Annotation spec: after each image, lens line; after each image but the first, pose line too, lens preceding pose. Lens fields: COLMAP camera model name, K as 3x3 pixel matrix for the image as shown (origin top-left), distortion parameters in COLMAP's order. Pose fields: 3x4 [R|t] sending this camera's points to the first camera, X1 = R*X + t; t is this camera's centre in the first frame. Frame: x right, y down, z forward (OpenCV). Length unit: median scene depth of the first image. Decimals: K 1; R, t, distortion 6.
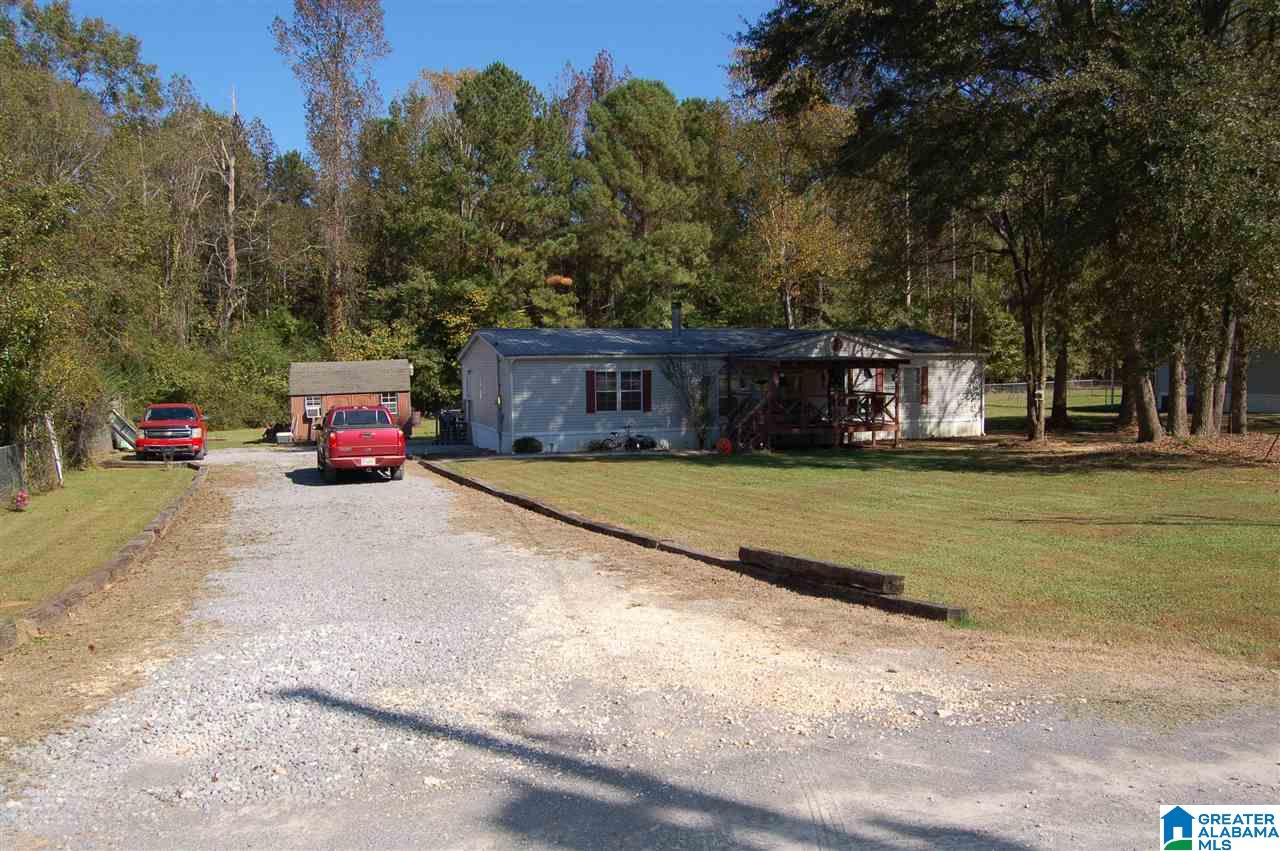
lens RADIAL K [[1001.5, 0, 640.0], [0, 1001.5, 425.5], [0, 0, 1]] dist [-0.083904, 0.003566]
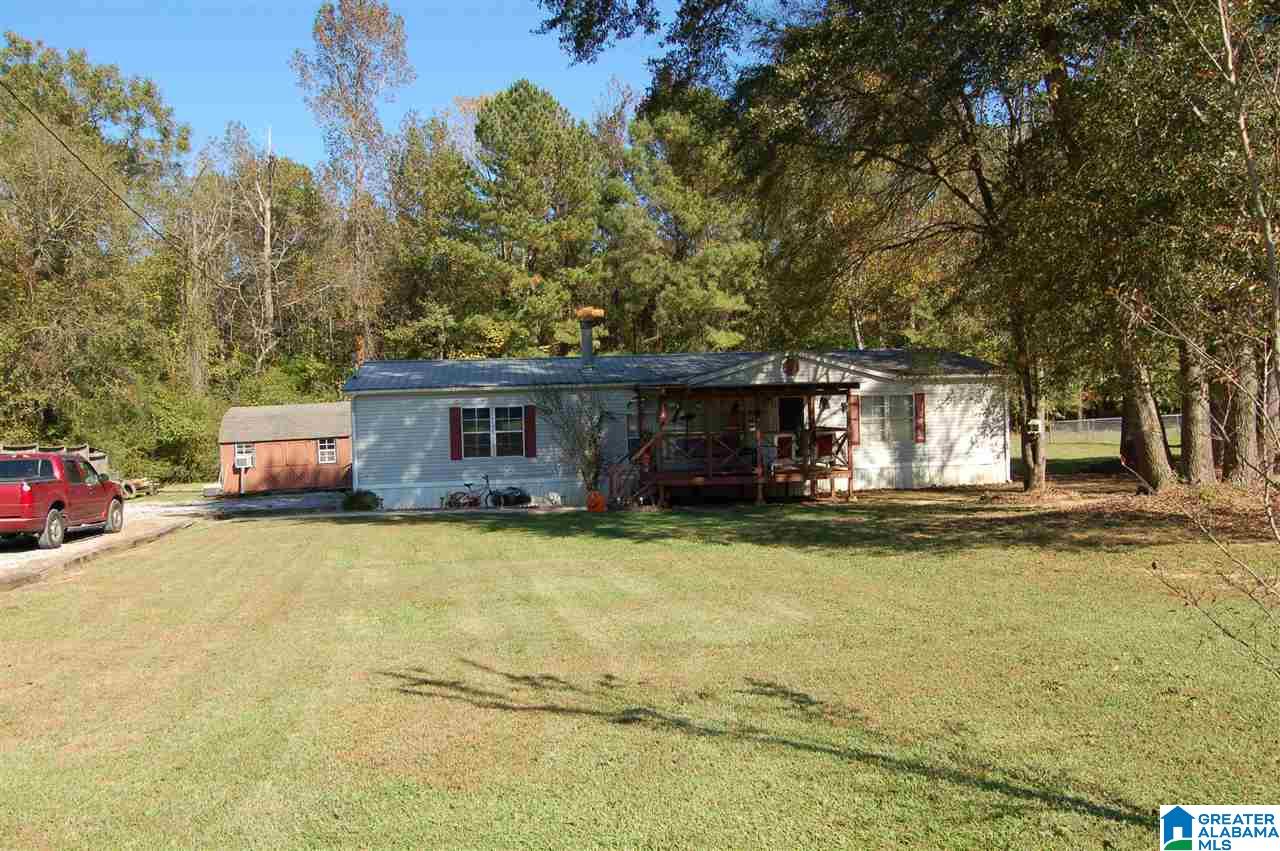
lens RADIAL K [[1001.5, 0, 640.0], [0, 1001.5, 425.5], [0, 0, 1]] dist [-0.083904, 0.003566]
pose [[0.981107, -0.017766, -0.192648, 0.221640], [0.008818, 0.998846, -0.047206, -0.000803], [0.193264, 0.044615, 0.980132, 0.214387]]
